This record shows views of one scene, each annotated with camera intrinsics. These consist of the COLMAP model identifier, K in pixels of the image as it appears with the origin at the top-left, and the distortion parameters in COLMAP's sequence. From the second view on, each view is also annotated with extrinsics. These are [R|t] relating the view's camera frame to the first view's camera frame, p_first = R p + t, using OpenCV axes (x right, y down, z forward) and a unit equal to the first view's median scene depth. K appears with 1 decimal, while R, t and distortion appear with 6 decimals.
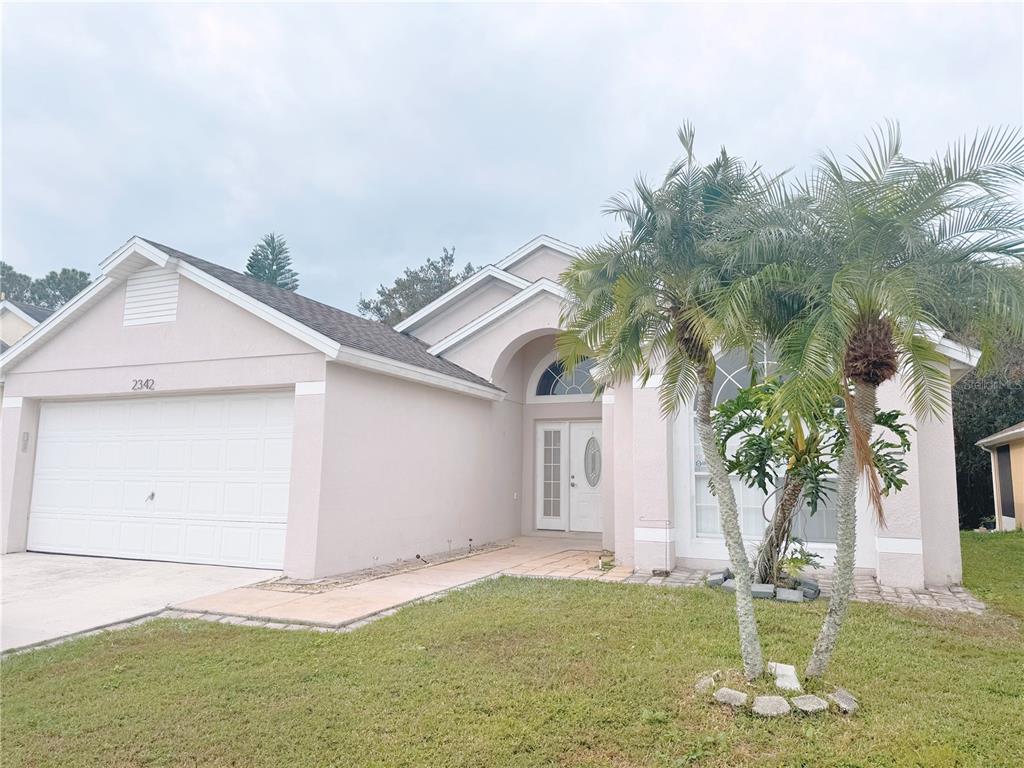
lens RADIAL K [[728.3, 0, 511.9], [0, 728.3, 384.2], [0, 0, 1]] dist [0.044720, -0.006388]
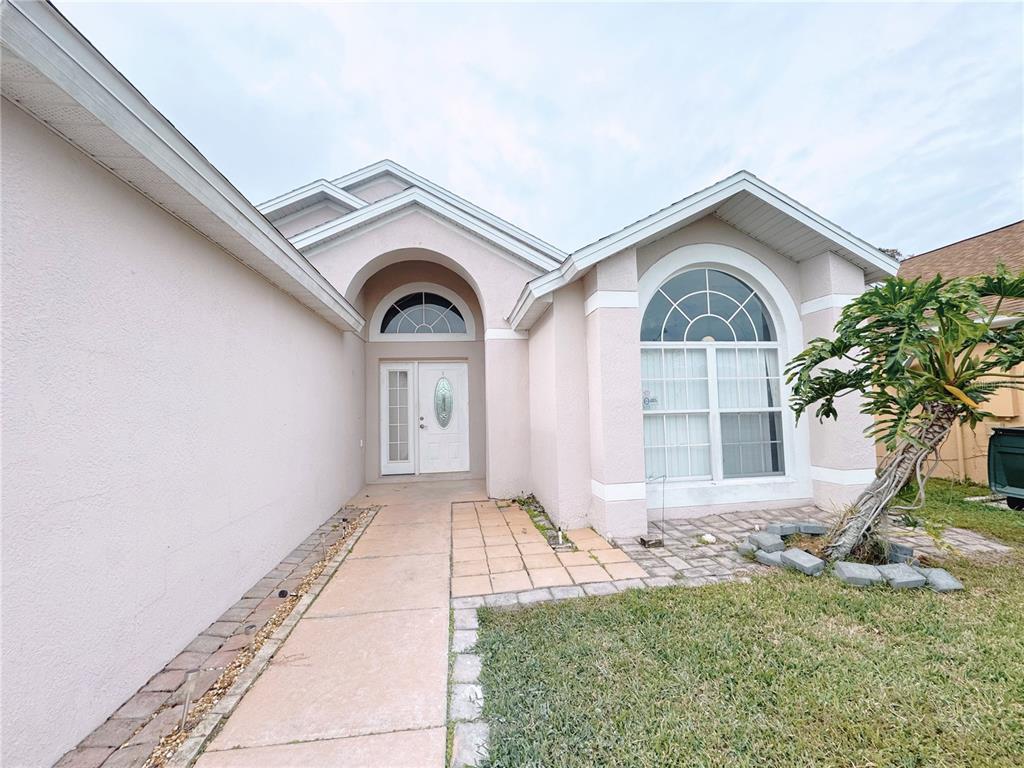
lens RADIAL K [[407.8, 0, 511.5], [0, 407.8, 384.3], [0, 0, 1]] dist [-0.003594, -0.000838]
pose [[0.854555, -0.001532, 0.519358, -0.095562], [-0.032737, 0.997848, 0.056809, 0.046643], [-0.518328, -0.065549, 0.852666, 0.475067]]
